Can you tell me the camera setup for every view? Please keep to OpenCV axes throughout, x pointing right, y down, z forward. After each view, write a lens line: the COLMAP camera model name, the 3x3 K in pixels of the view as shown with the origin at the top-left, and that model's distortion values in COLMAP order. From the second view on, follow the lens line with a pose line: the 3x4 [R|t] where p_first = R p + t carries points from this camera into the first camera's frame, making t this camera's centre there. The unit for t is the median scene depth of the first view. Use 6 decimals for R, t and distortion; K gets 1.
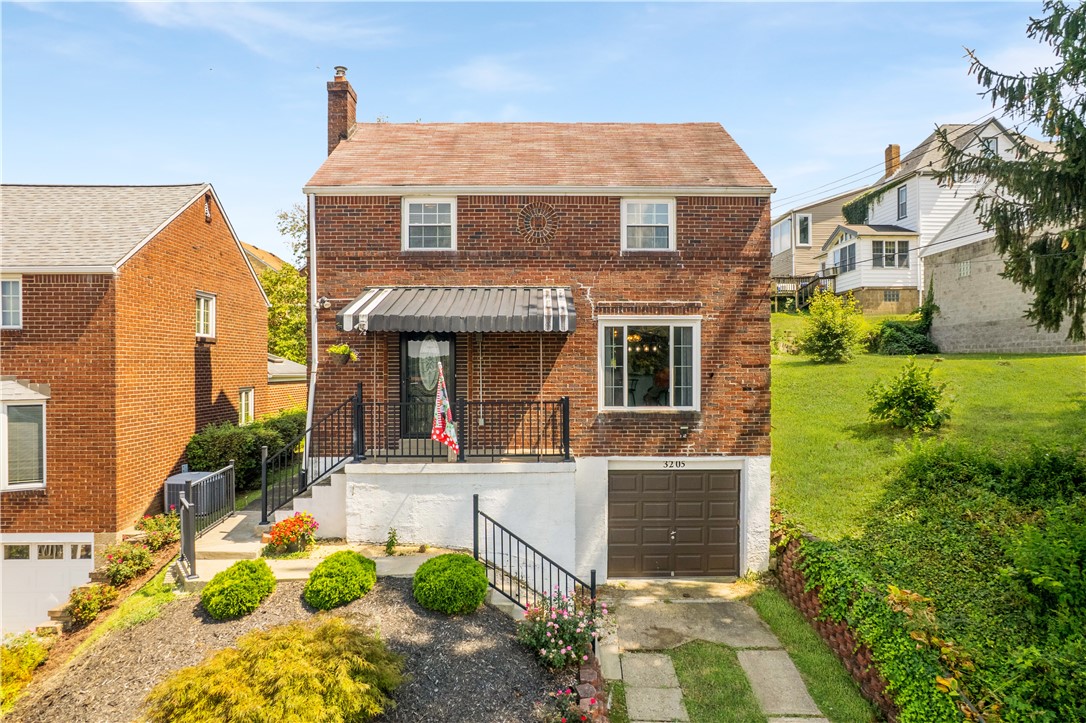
lens RADIAL K [[665.0, 0, 539.0], [0, 665.0, 362.4], [0, 0, 1]] dist [-0.023649, 0.014219]
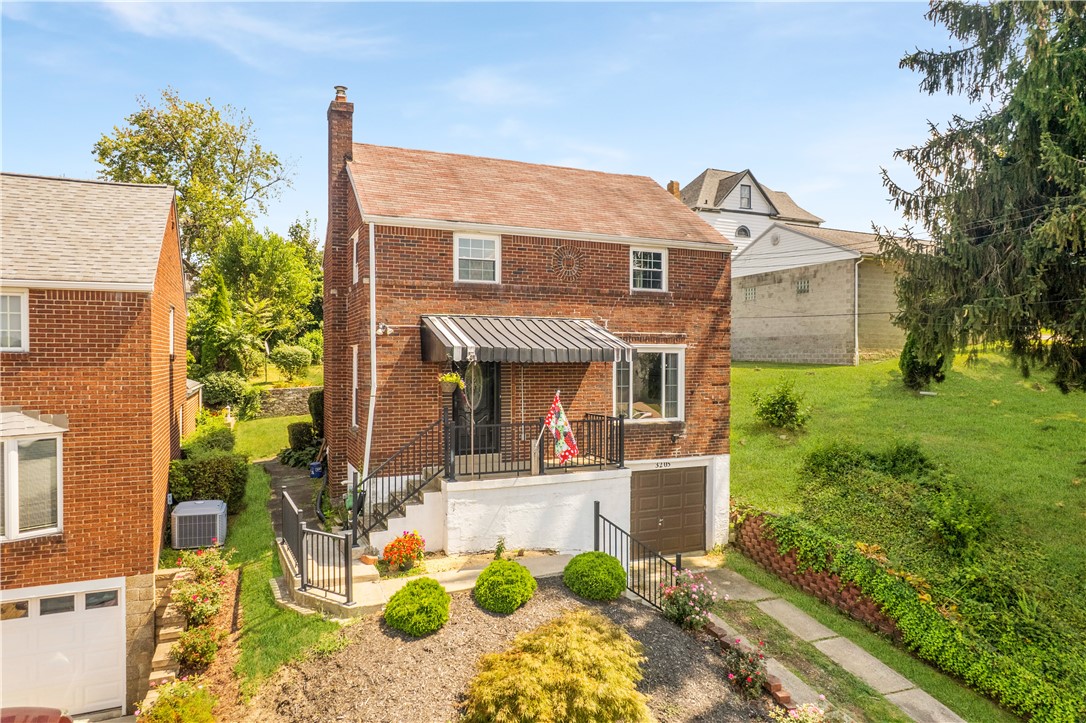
lens RADIAL K [[665.0, 0, 547.7], [0, 665.0, 361.0], [0, 0, 1]] dist [-0.023649, 0.014219]
pose [[0.925374, 0.002285, 0.379049, -0.477141], [-0.004154, 0.999983, 0.004113, -0.044677], [-0.379033, -0.005381, 0.925368, -0.059310]]
